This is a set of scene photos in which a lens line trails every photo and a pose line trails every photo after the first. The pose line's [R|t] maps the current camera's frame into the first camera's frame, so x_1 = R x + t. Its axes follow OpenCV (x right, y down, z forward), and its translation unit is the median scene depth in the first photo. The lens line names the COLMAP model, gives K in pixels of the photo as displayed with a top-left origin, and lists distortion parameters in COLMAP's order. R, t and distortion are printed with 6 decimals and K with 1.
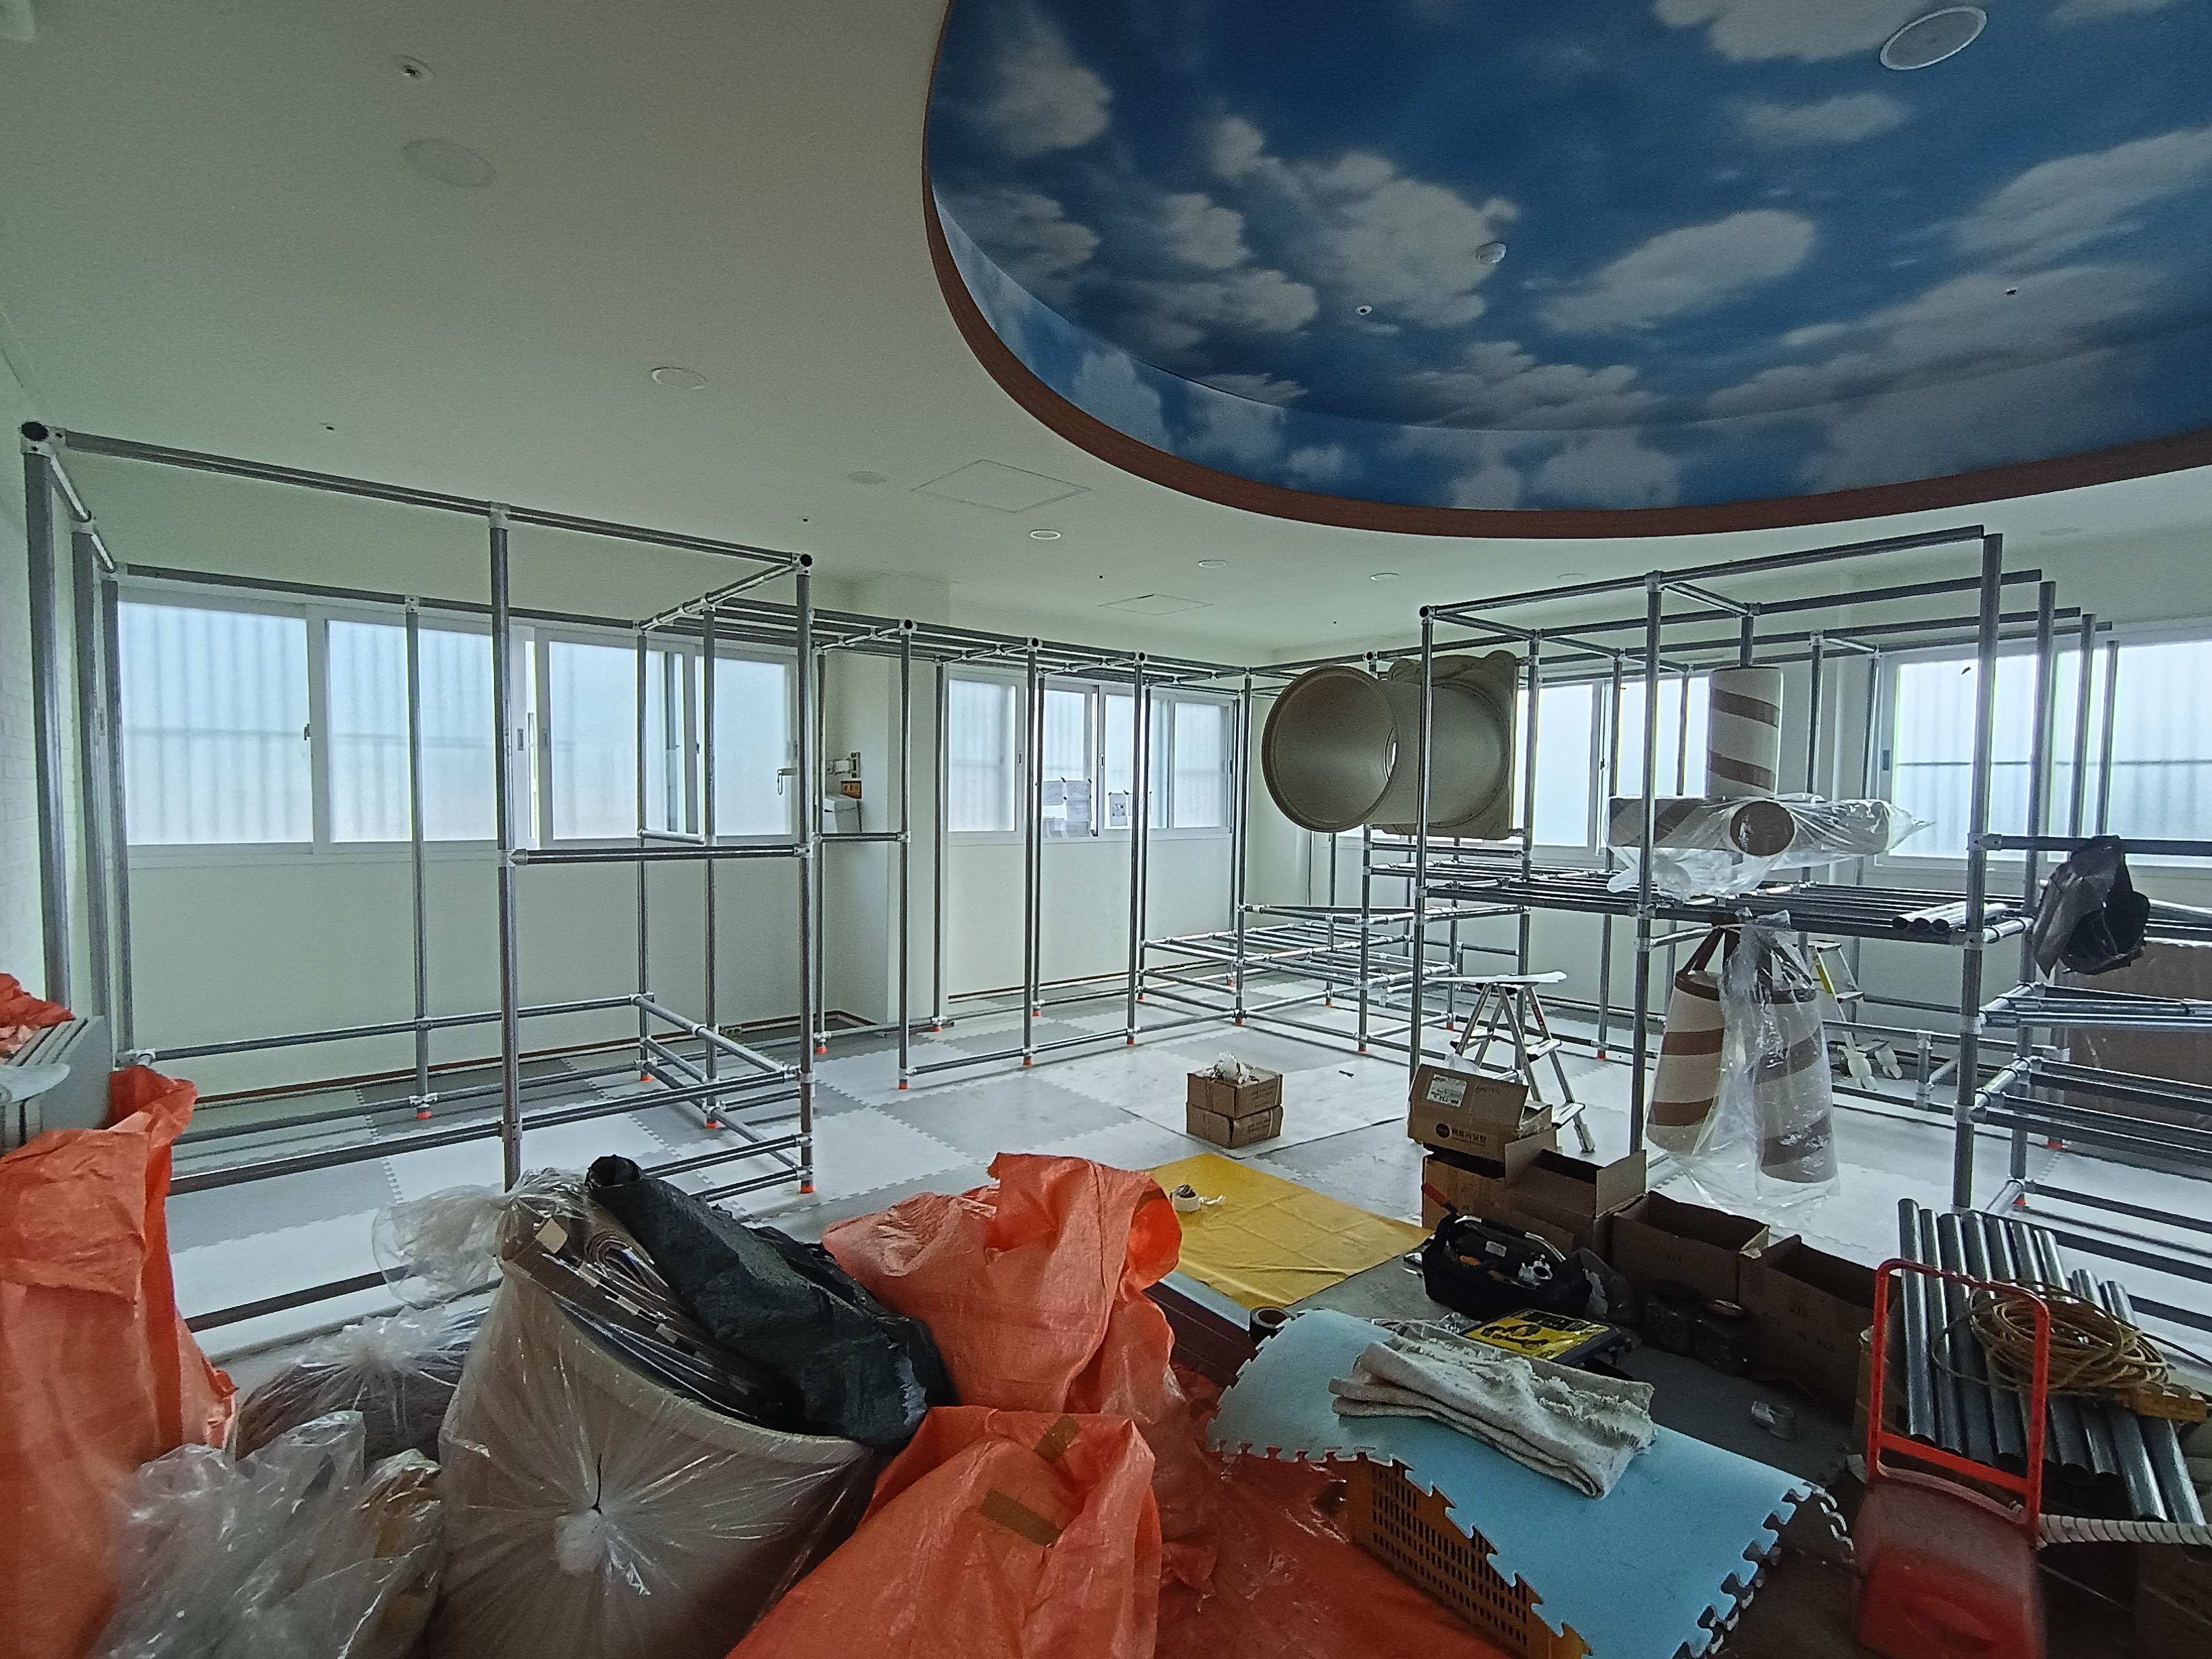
lens RADIAL K [[1019.4, 0, 1097.6], [0, 1019.4, 842.7], [0, 0, 1]] dist [0.003401, -0.001842]
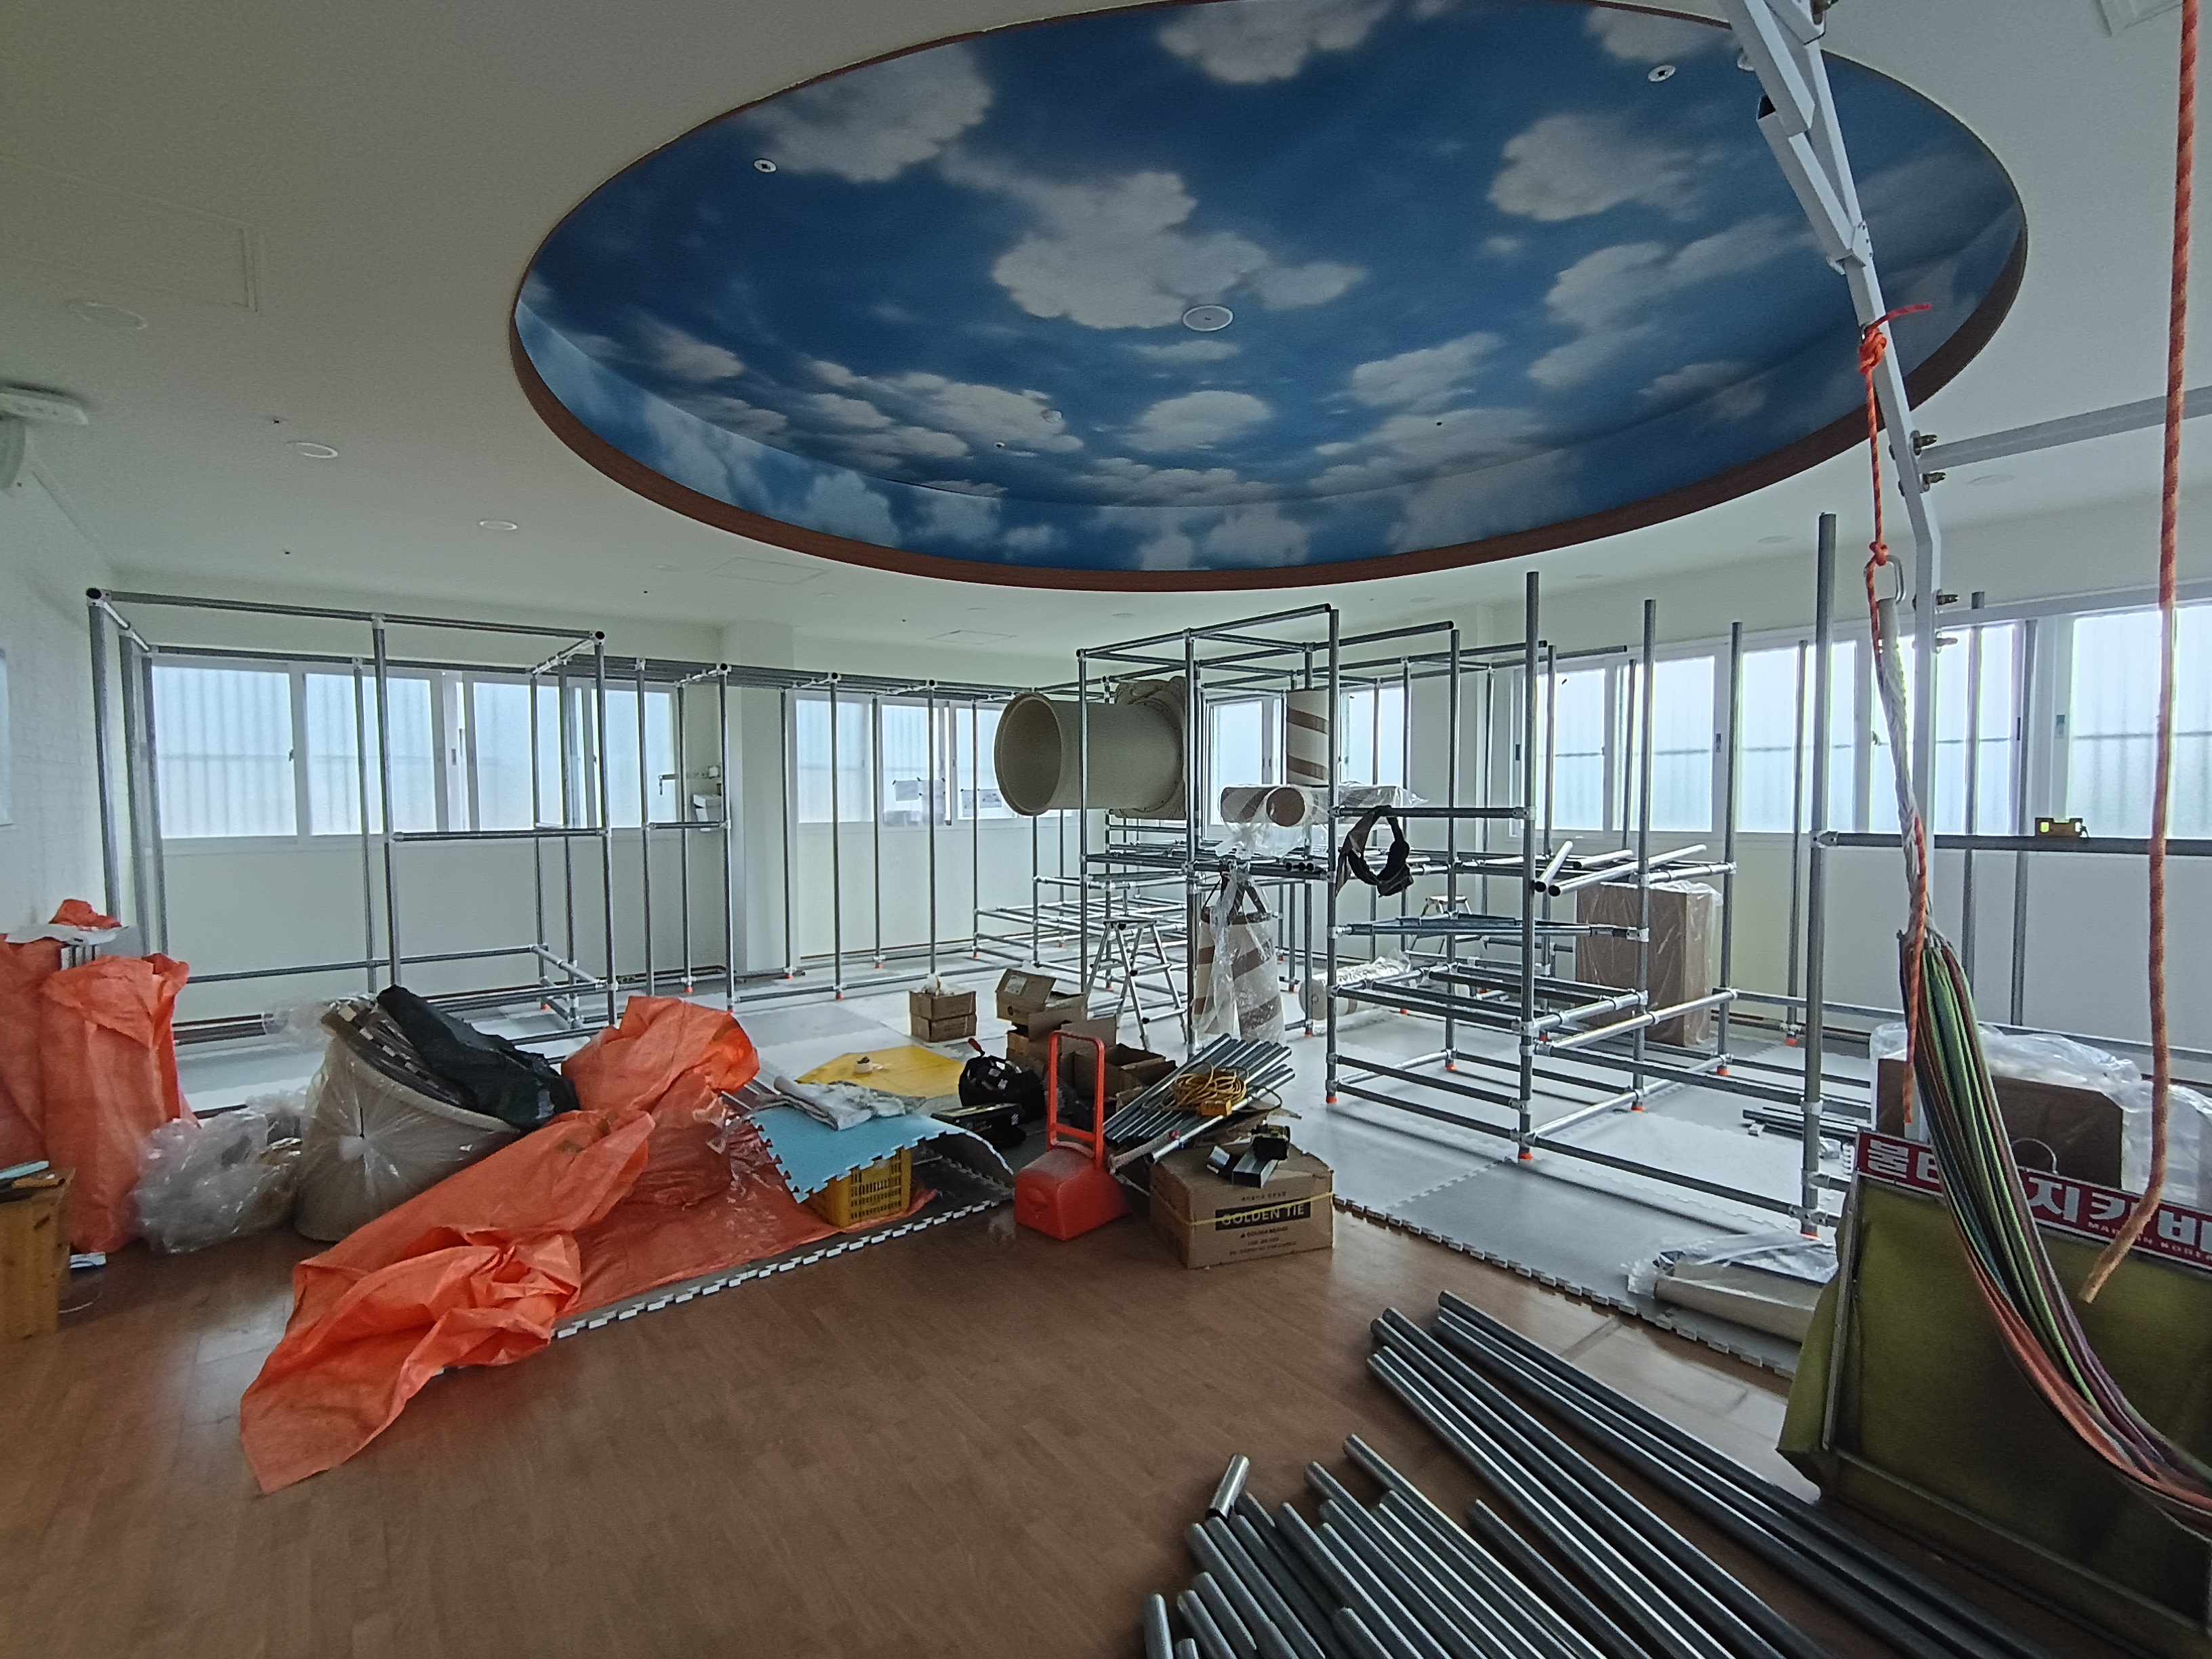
lens RADIAL K [[1019.4, 0, 1094.9], [0, 1019.4, 847.1], [0, 0, 1]] dist [0.003401, -0.001842]
pose [[0.999166, -0.015451, -0.037804, 0.404088], [0.015721, 0.999853, 0.006868, 0.025546], [0.037692, -0.007456, 0.999262, -0.378731]]
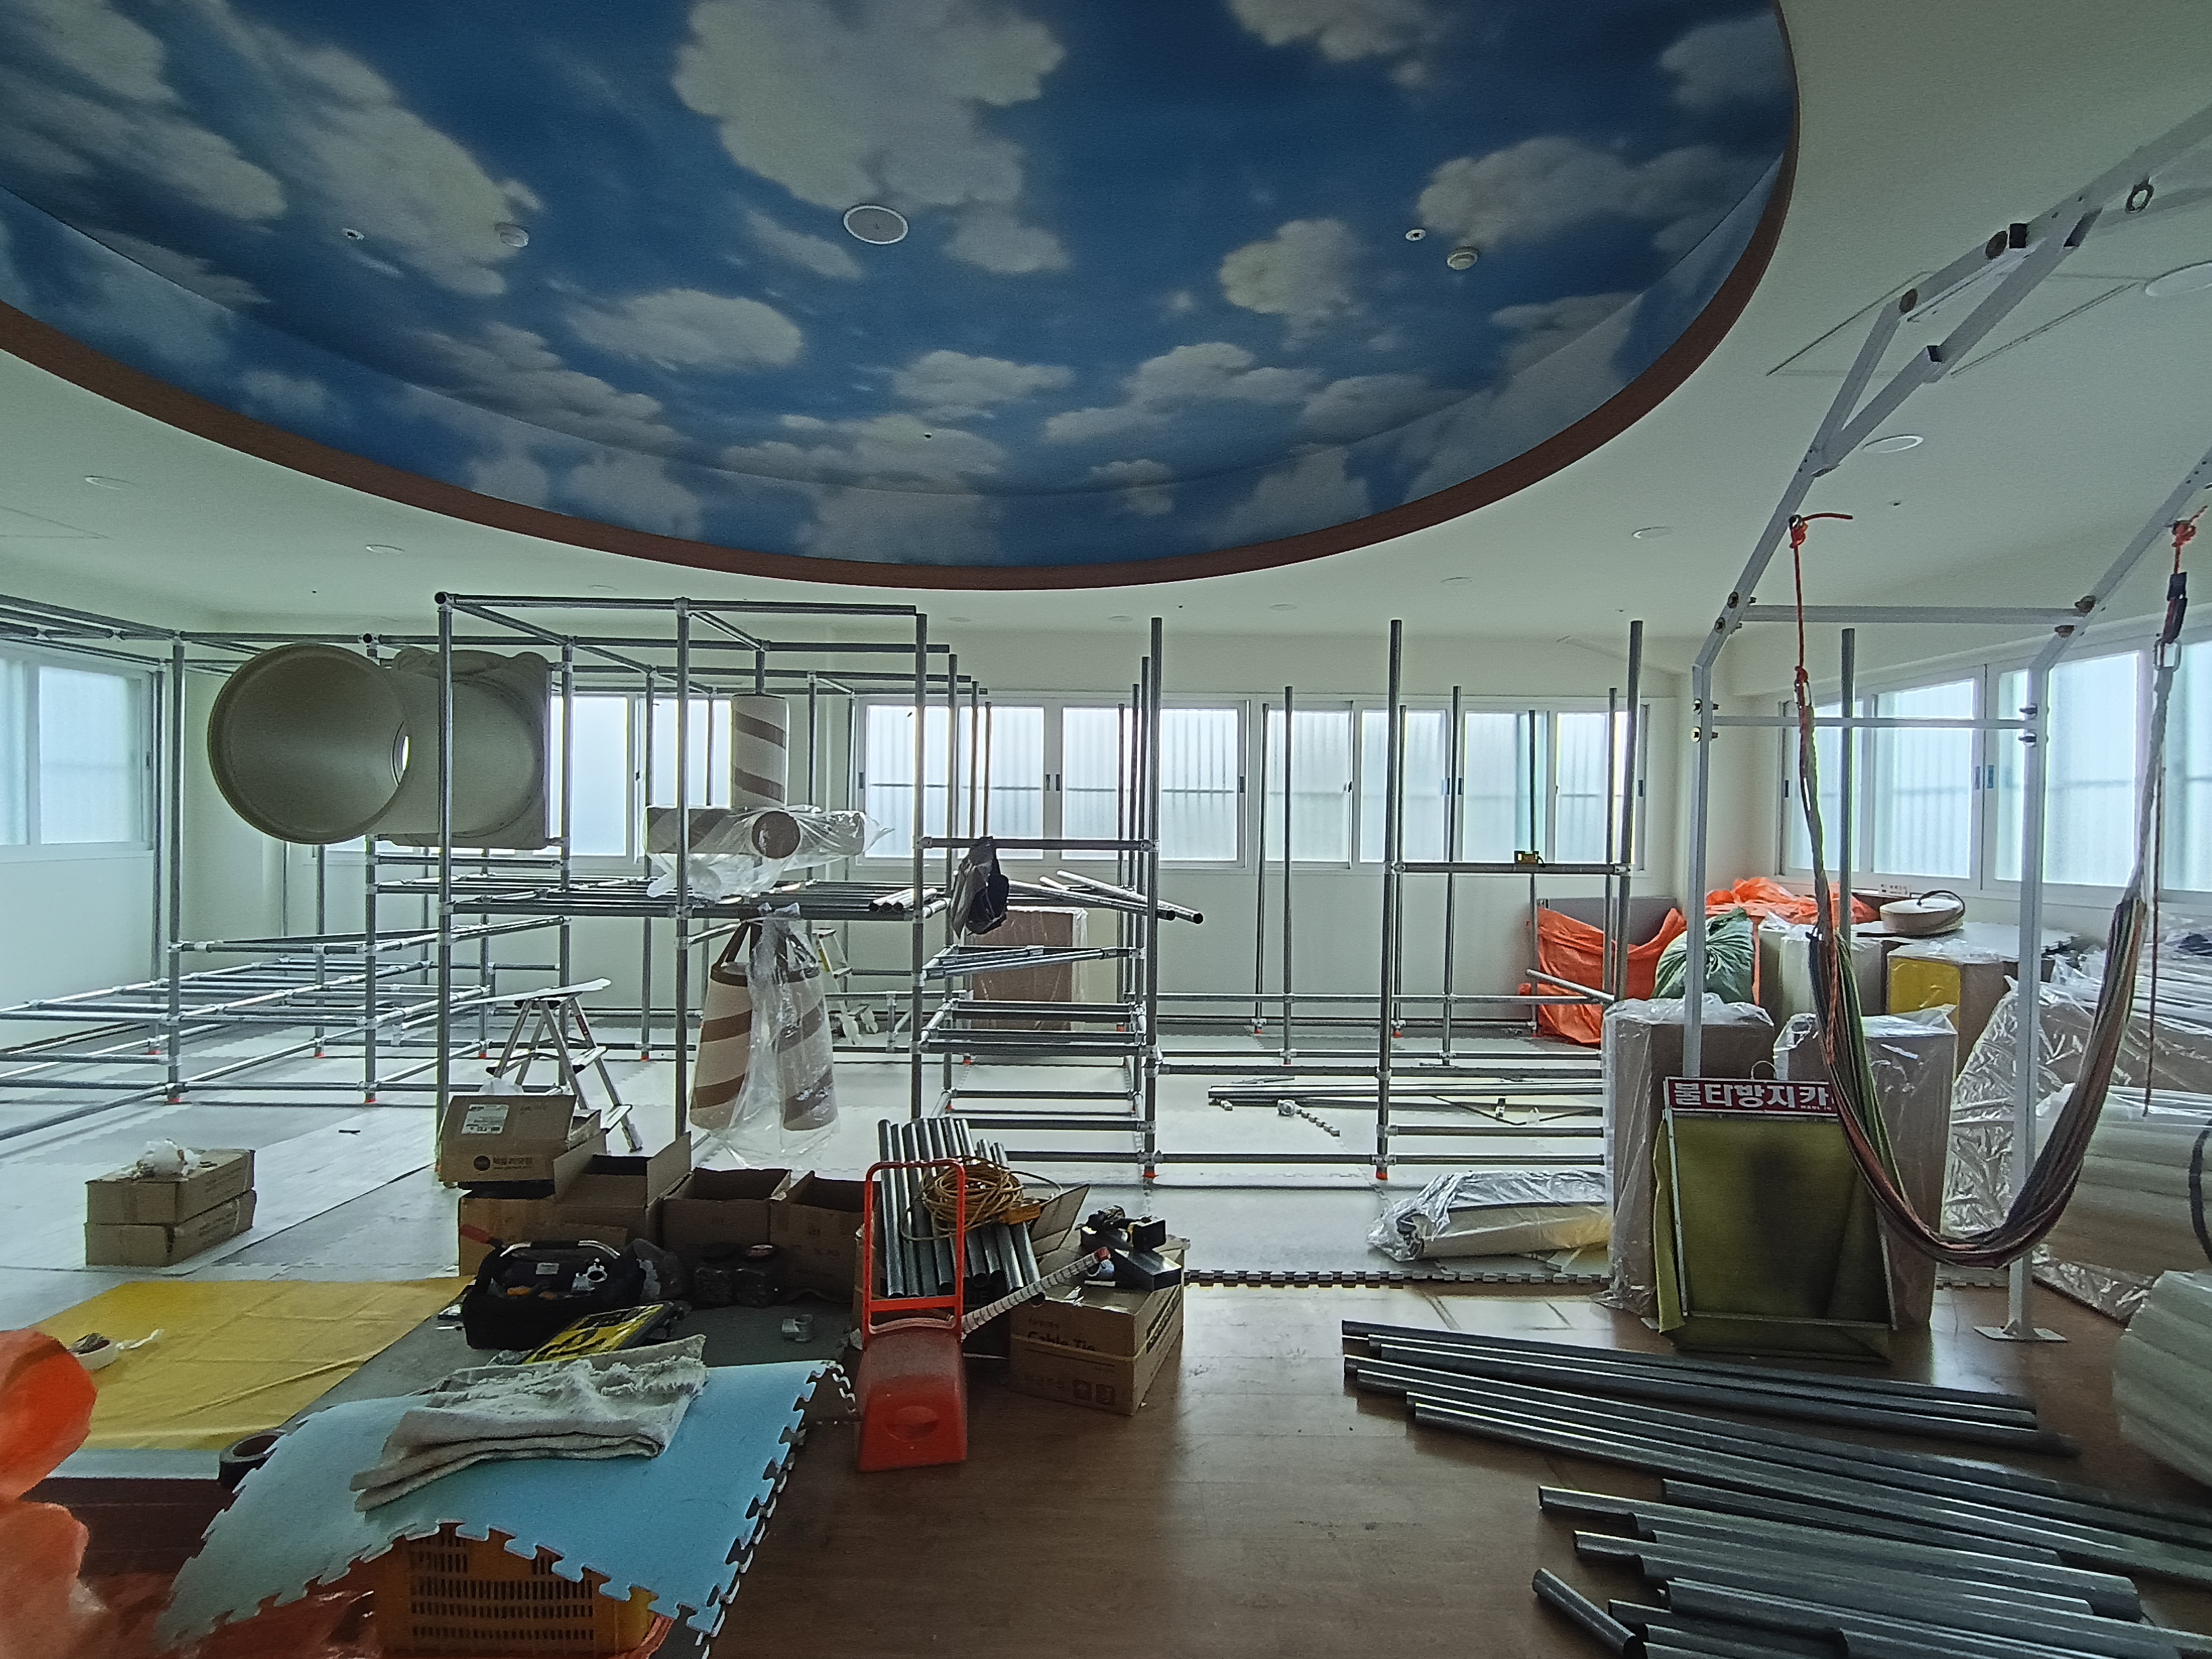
lens RADIAL K [[1019.4, 0, 1098.0], [0, 1019.4, 850.1], [0, 0, 1]] dist [0.003401, -0.001842]
pose [[0.633789, -0.019704, 0.773255, -0.014500], [0.023830, 0.999698, 0.005943, 0.004948], [-0.773139, 0.014660, 0.634067, -0.019333]]
